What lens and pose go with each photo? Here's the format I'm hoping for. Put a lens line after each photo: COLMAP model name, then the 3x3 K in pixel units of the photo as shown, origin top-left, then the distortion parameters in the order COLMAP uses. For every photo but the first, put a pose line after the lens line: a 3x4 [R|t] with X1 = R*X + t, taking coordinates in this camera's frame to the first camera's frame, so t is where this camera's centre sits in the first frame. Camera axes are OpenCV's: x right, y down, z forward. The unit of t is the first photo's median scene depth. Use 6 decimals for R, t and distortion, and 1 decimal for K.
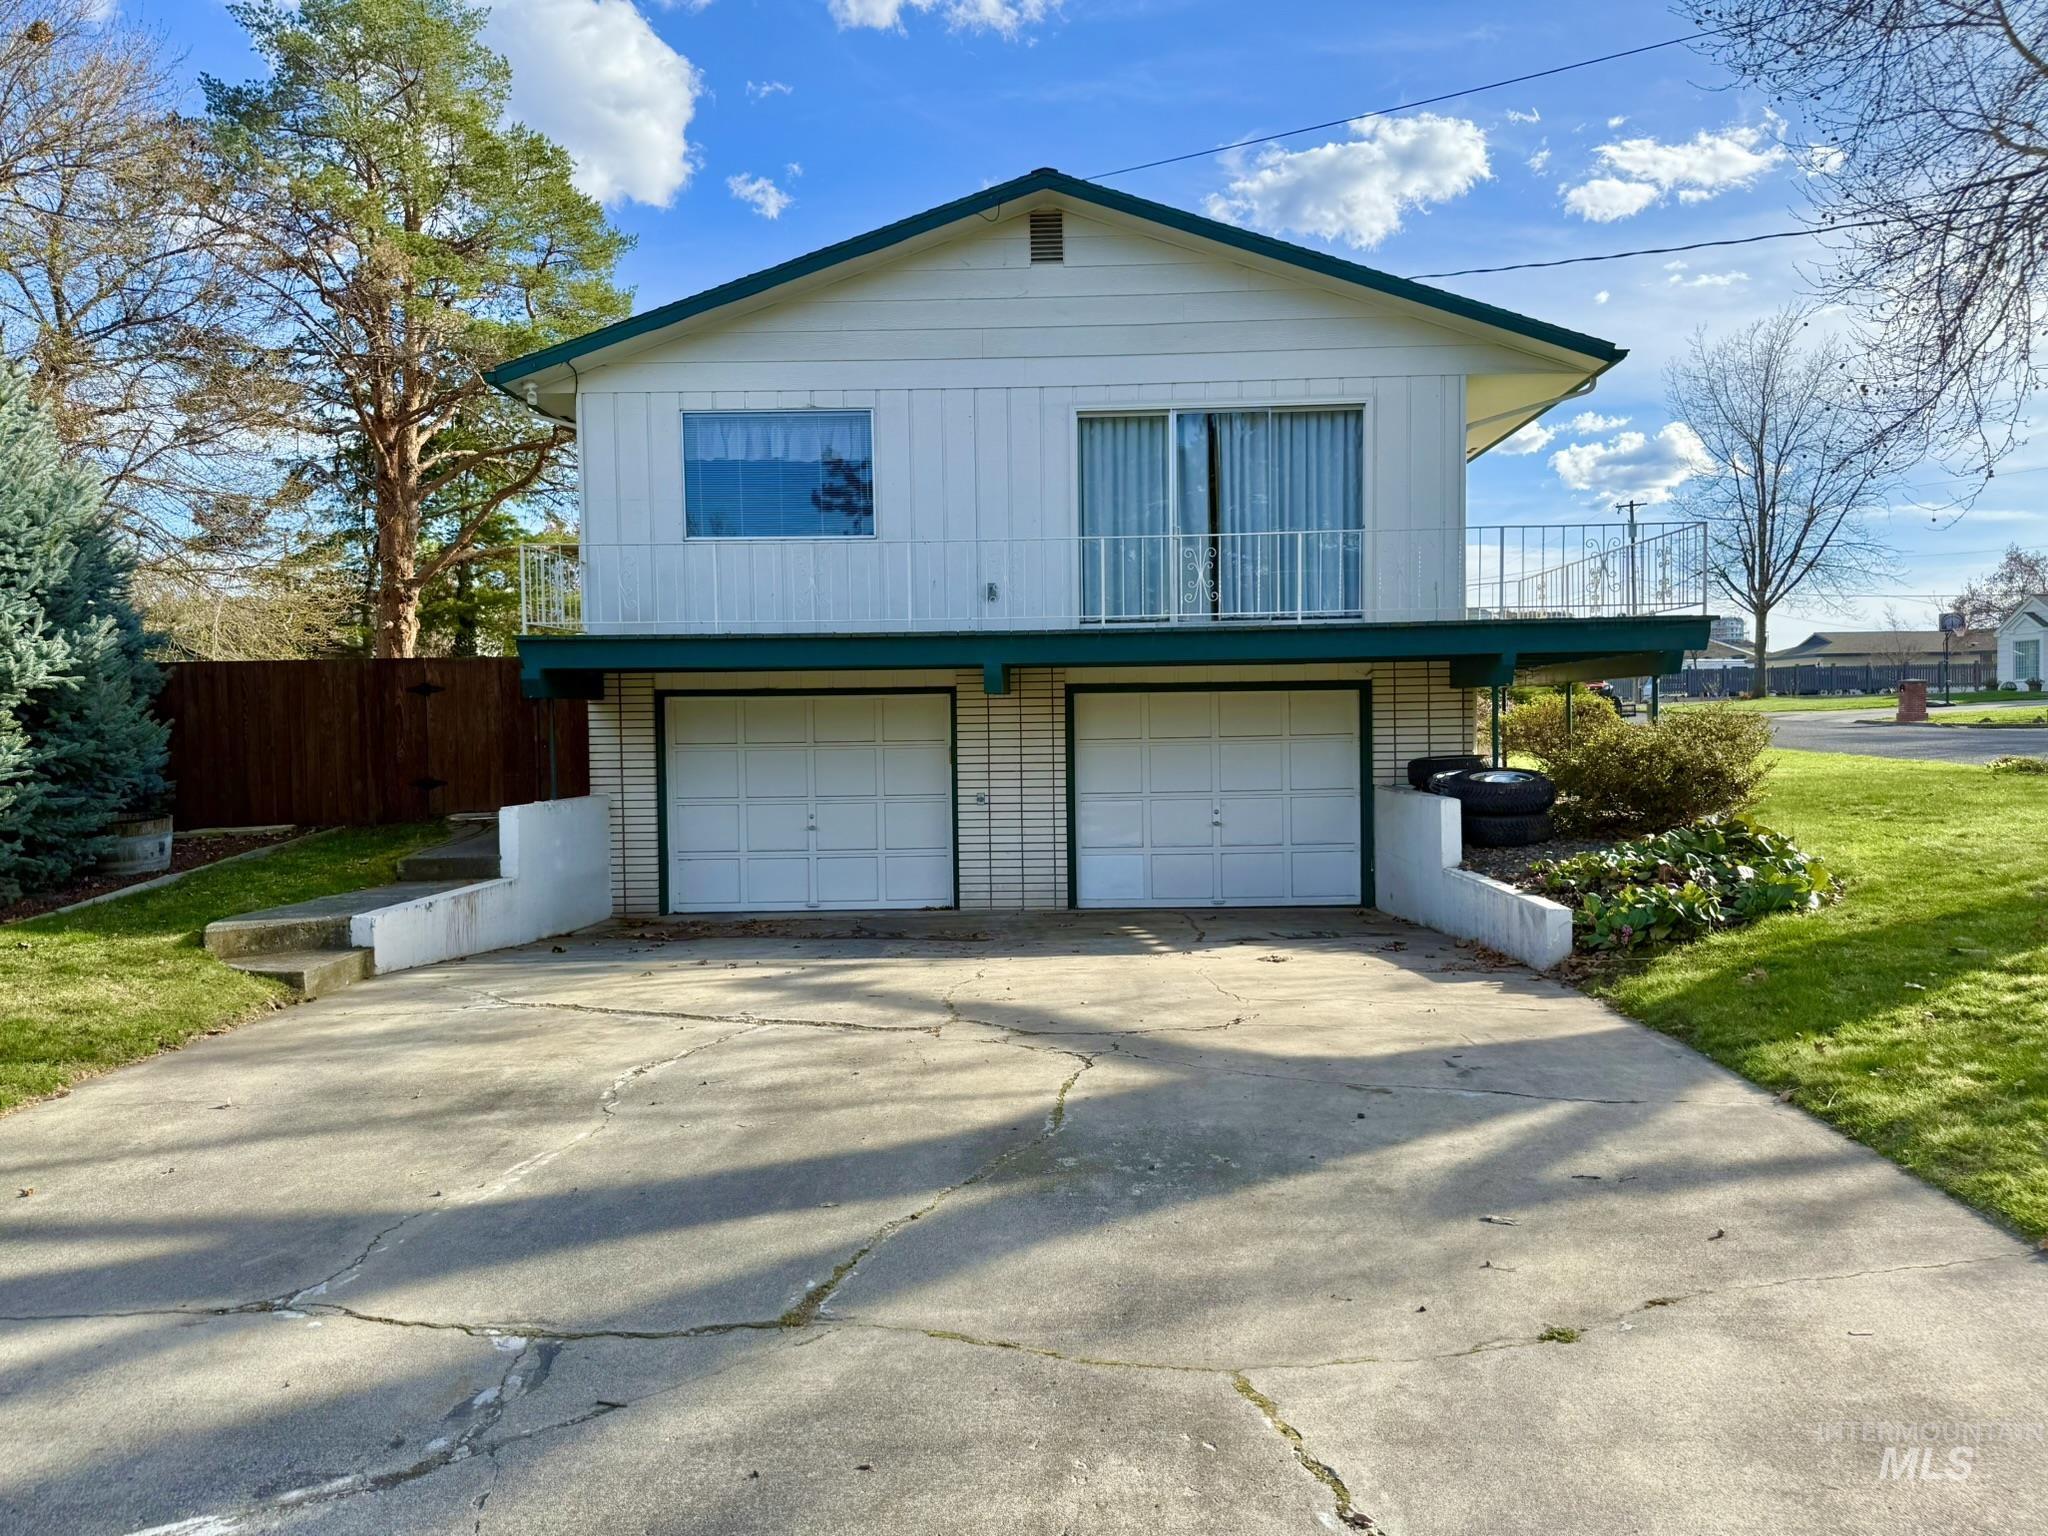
lens RADIAL K [[1456.7, 0, 997.2], [0, 1456.7, 764.6], [0, 0, 1]] dist [0.120414, -0.198586]
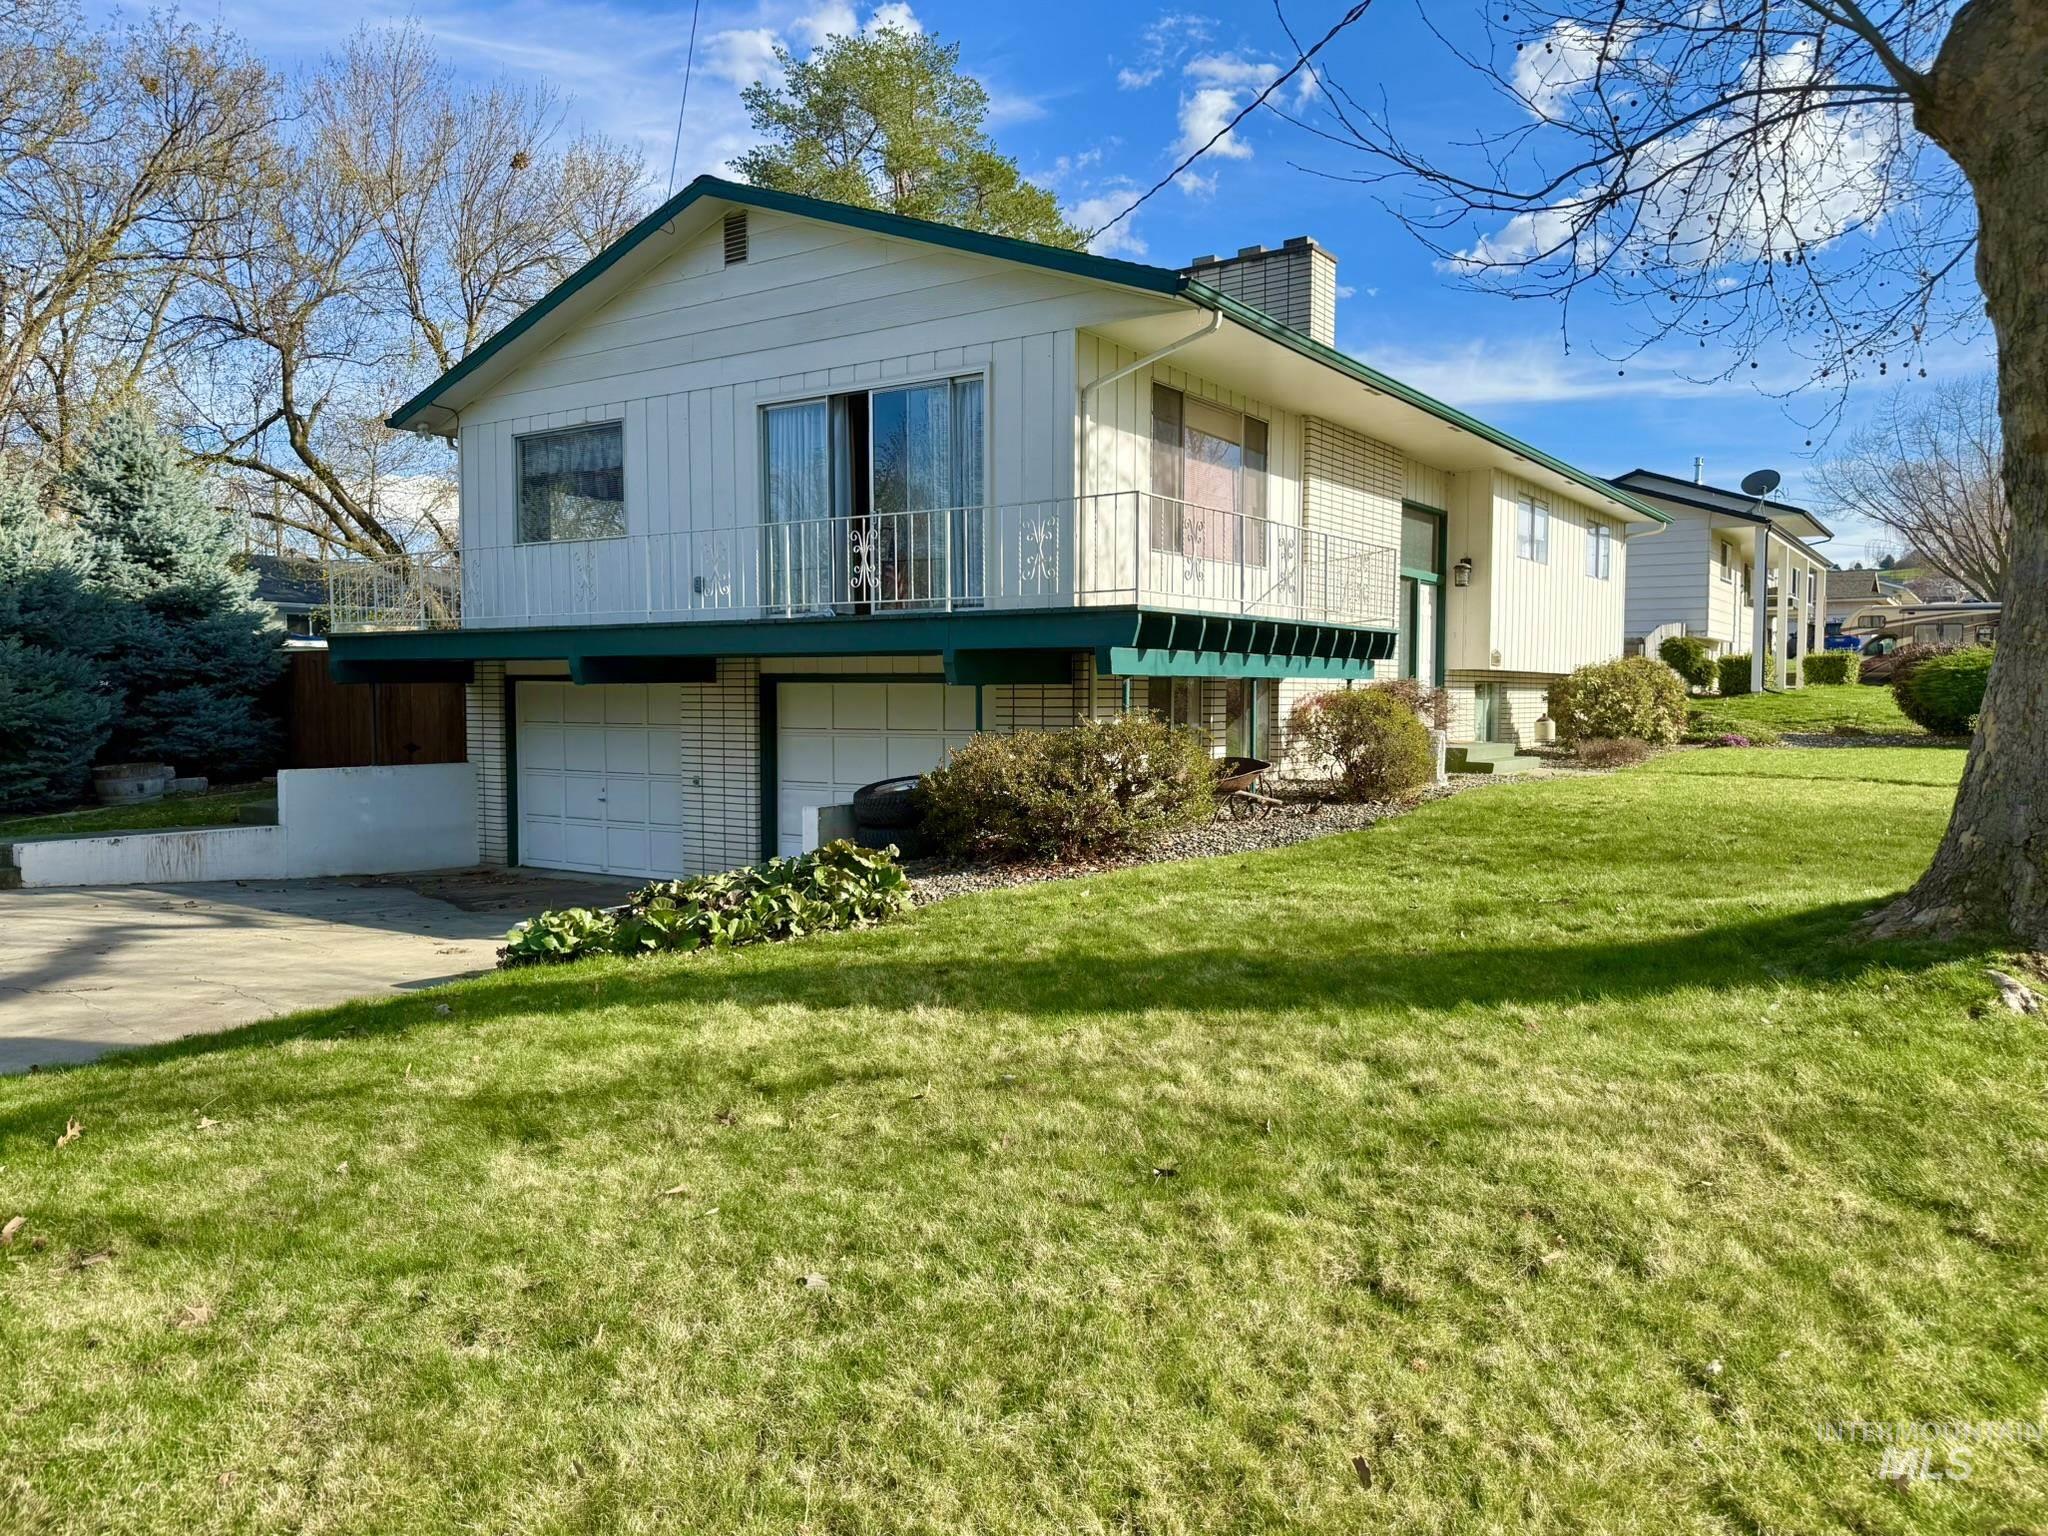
lens RADIAL K [[1466.8, 0, 1024.0], [0, 1466.8, 768.0], [0, 0, 1]] dist [-0.000645, -0.000462]
pose [[0.838402, 0.045030, -0.543190, 0.766714], [-0.025950, 0.998749, 0.042743, -0.037976], [0.544435, -0.021740, 0.838521, 0.241915]]
